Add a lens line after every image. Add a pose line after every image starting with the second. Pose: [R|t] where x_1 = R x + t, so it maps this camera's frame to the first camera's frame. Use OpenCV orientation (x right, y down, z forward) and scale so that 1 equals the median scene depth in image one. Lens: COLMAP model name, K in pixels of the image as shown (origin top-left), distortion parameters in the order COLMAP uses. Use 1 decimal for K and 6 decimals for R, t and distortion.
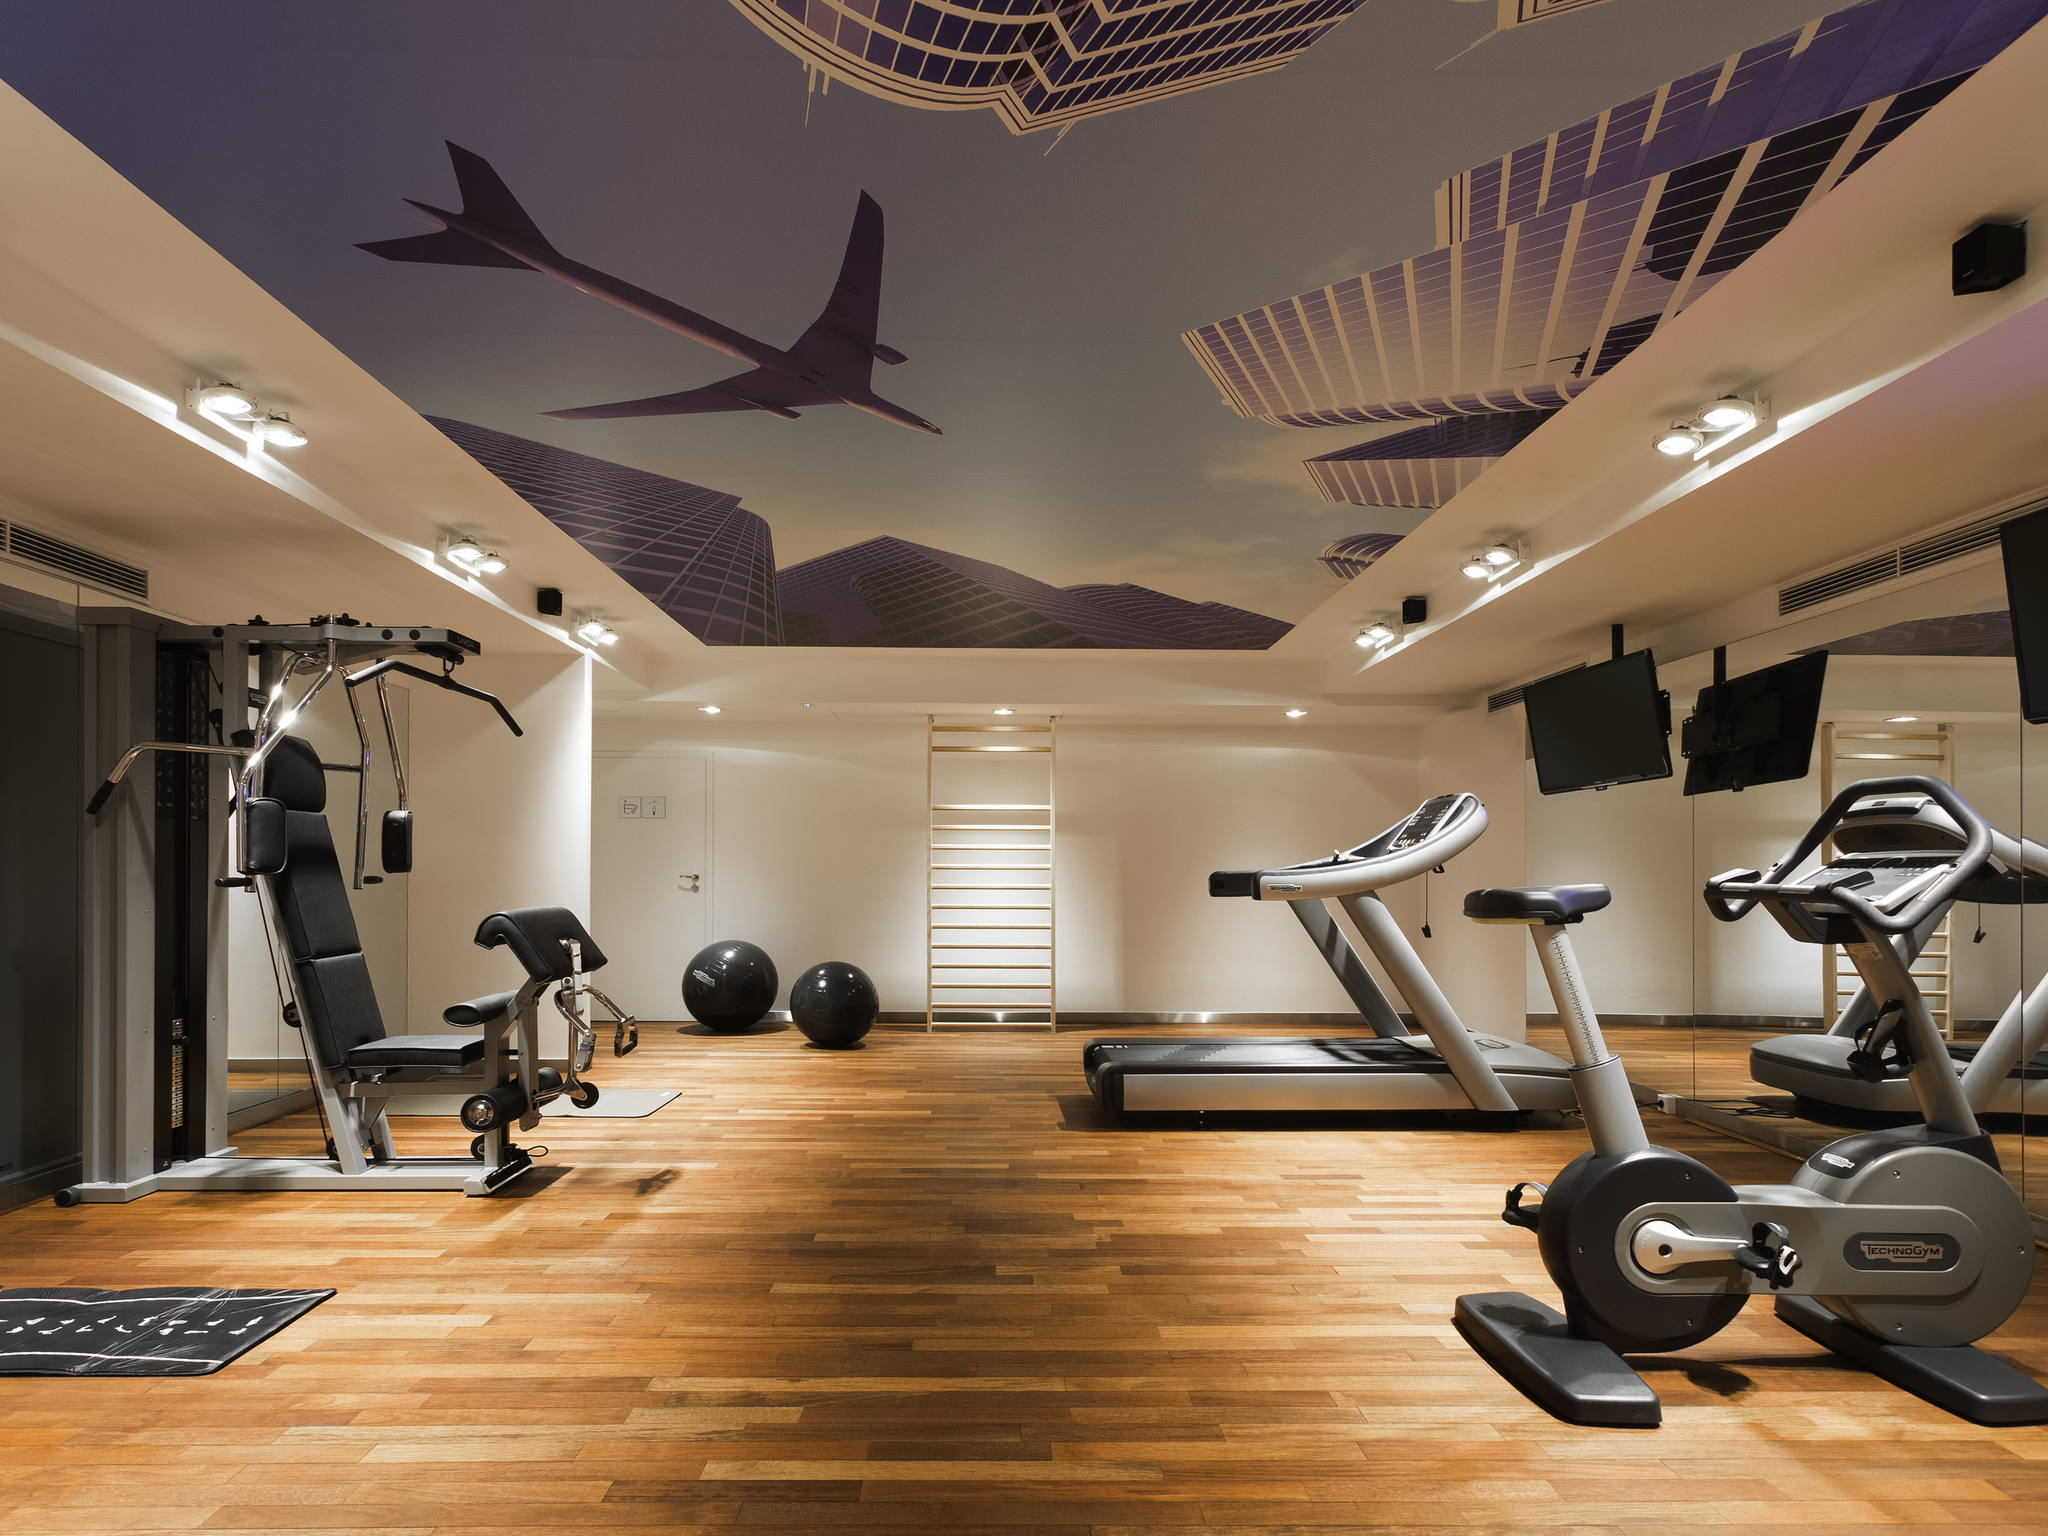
lens RADIAL K [[1096.7, 0, 1018.2], [0, 1096.7, 893.5], [0, 0, 1]] dist [0.001886, 0.001591]
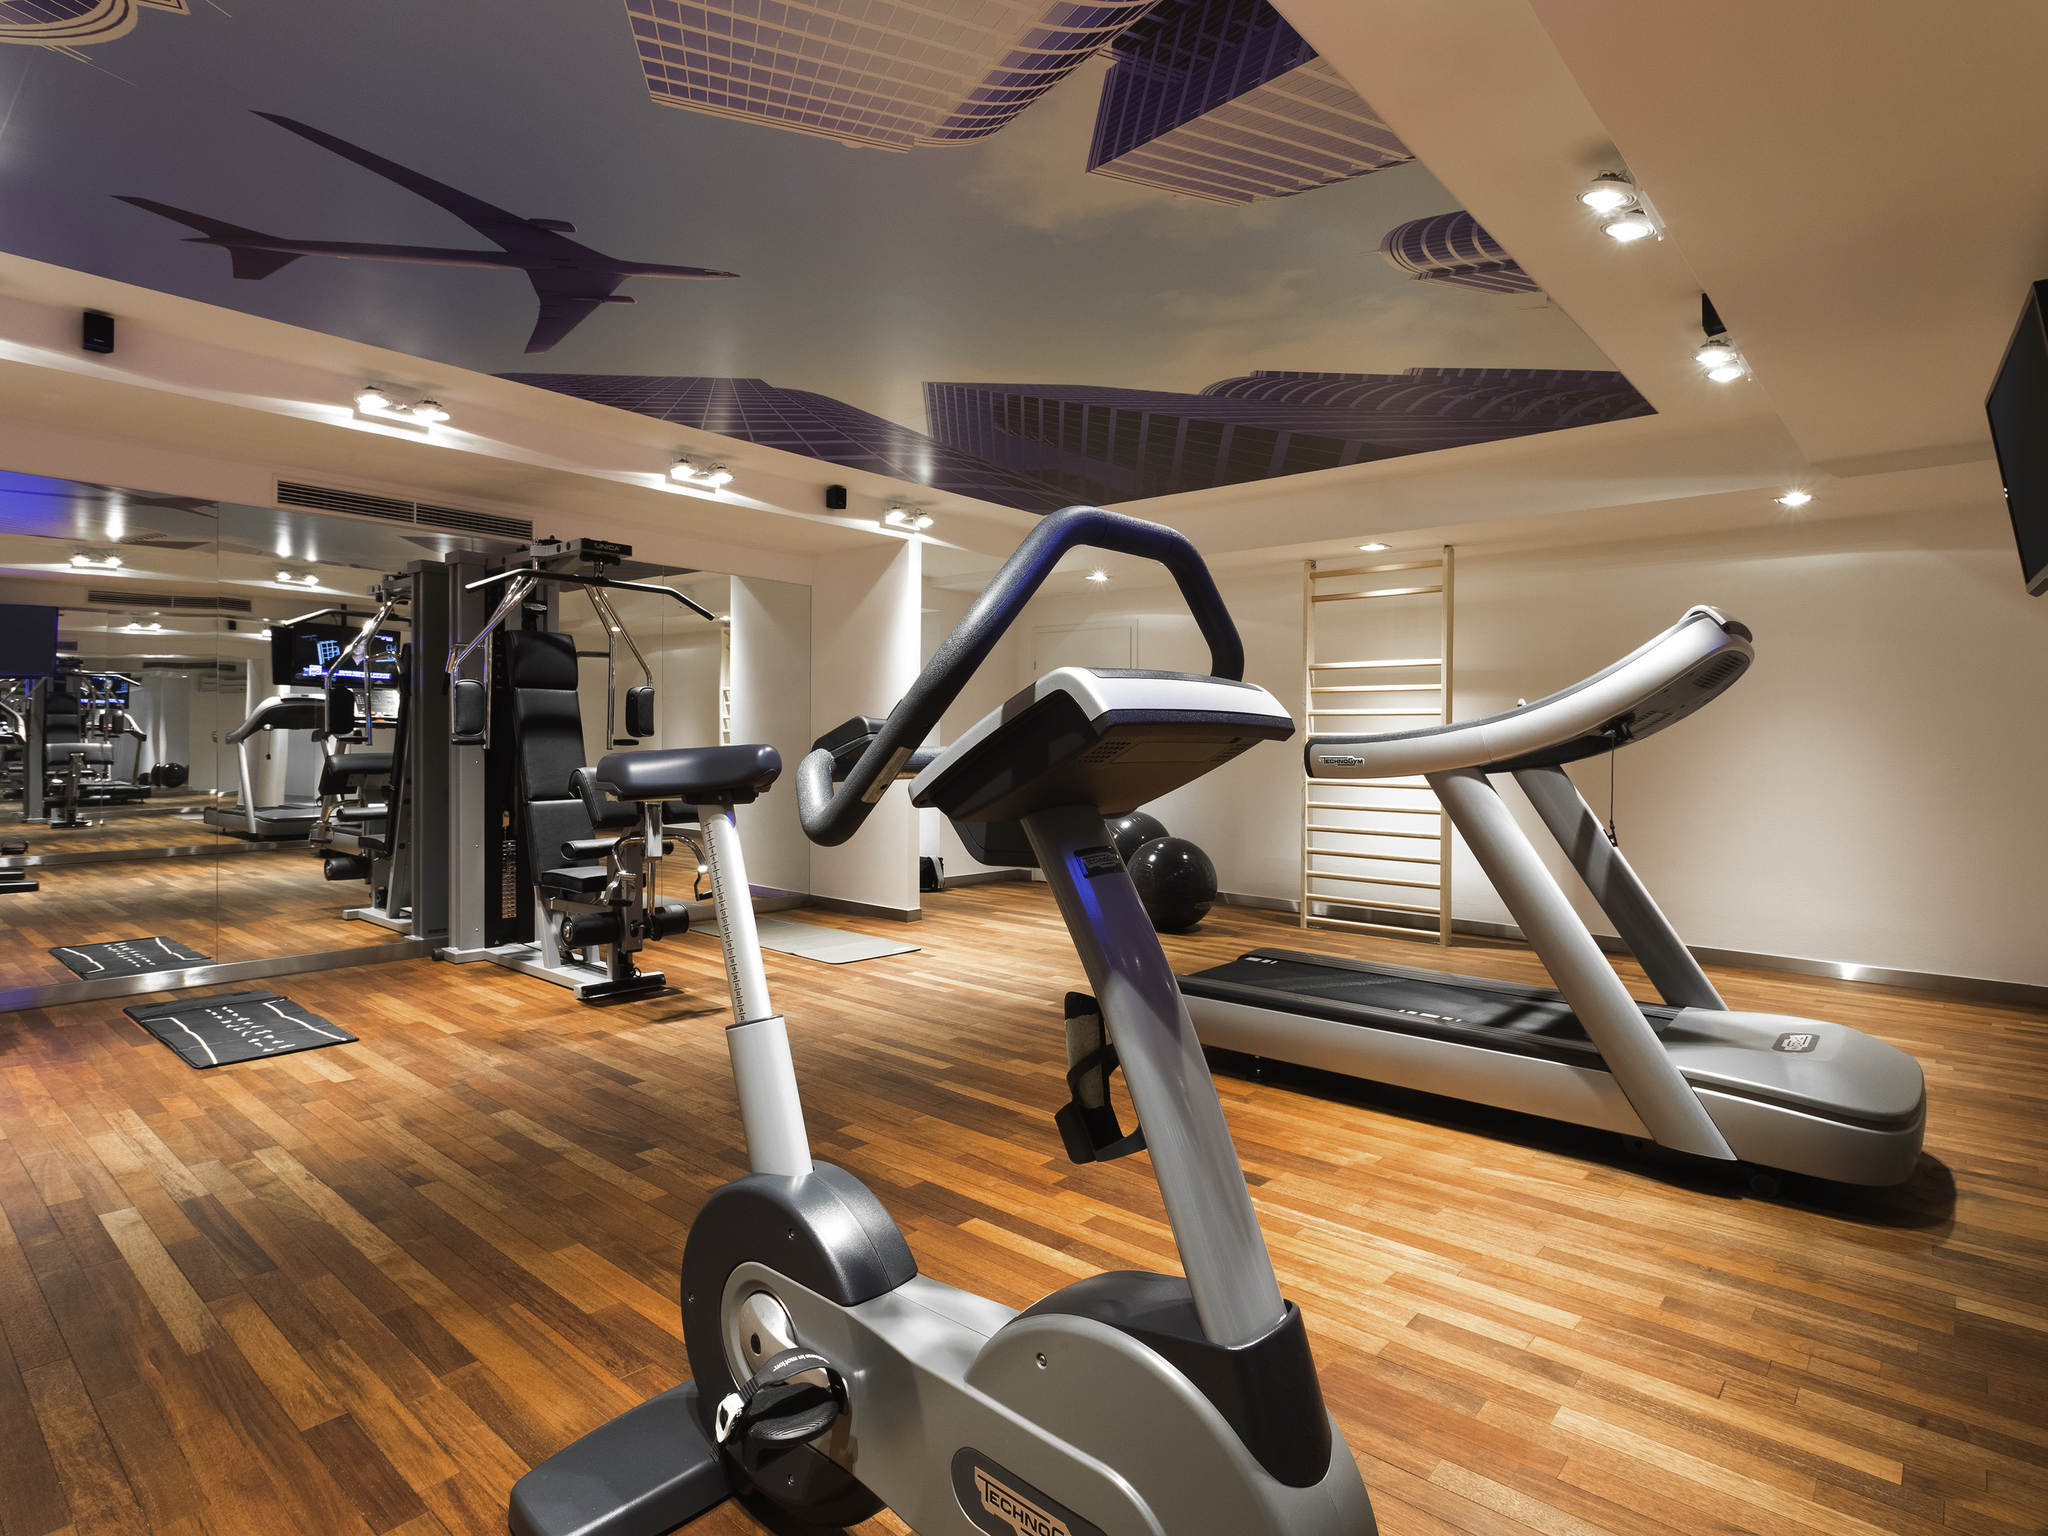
lens RADIAL K [[1117.7, 0, 1024.0], [0, 1117.7, 768.0], [0, 0, 1]] dist [0.002185, -0.000324]
pose [[0.740862, 0.019686, -0.671369, 0.583925], [-0.020239, 0.999771, 0.006982, -0.001313], [0.671352, 0.008416, 0.741090, 0.334057]]
